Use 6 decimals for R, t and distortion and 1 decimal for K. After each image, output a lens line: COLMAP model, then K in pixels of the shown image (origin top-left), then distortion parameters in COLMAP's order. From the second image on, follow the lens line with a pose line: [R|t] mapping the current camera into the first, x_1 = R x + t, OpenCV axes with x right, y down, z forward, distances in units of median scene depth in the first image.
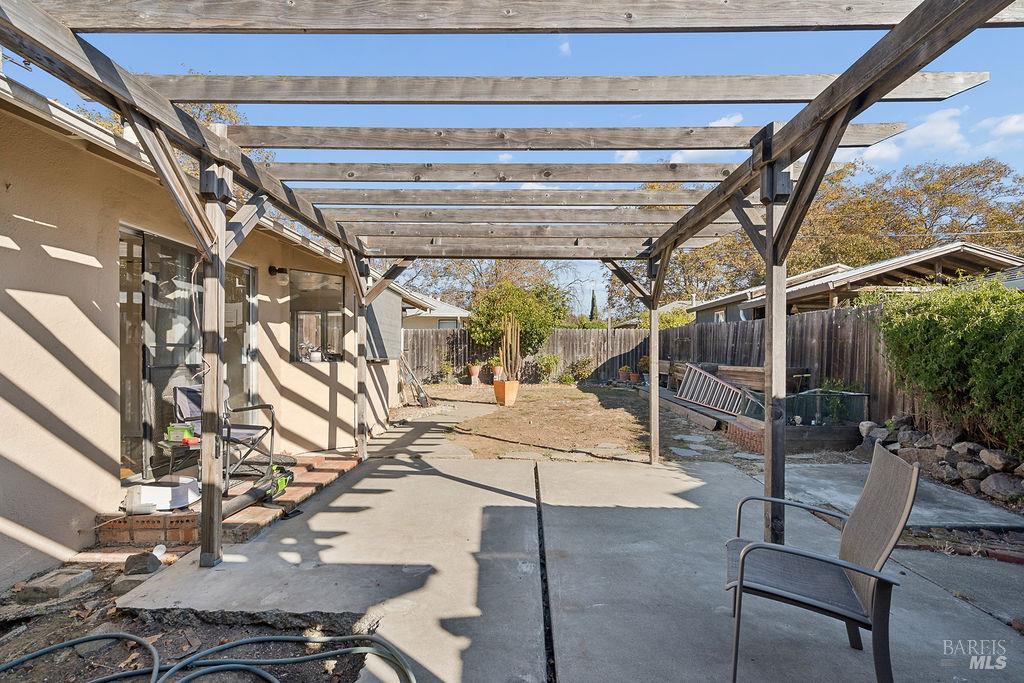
lens RADIAL K [[466.4, 0, 516.3], [0, 466.4, 350.2], [0, 0, 1]] dist [-0.006837, 0.002587]
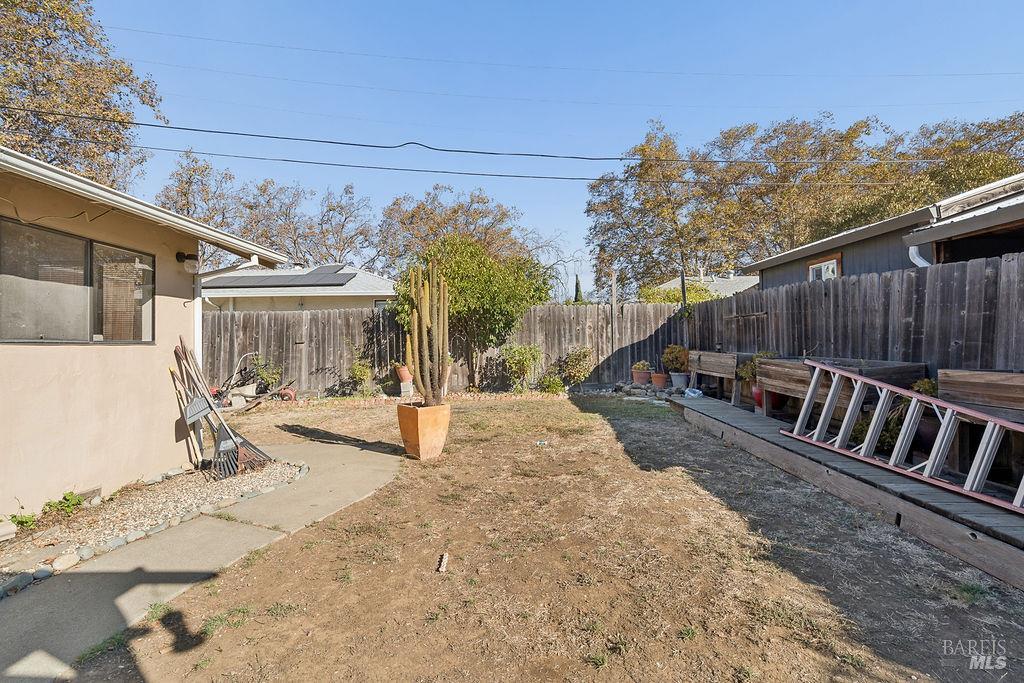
lens RADIAL K [[466.4, 0, 510.8], [0, 466.4, 339.0], [0, 0, 1]] dist [-0.006837, 0.002587]
pose [[0.999507, -0.021332, 0.023046, 0.038745], [0.021363, 0.999771, -0.001112, 0.000495], [-0.023017, 0.001604, 0.999734, 0.358187]]
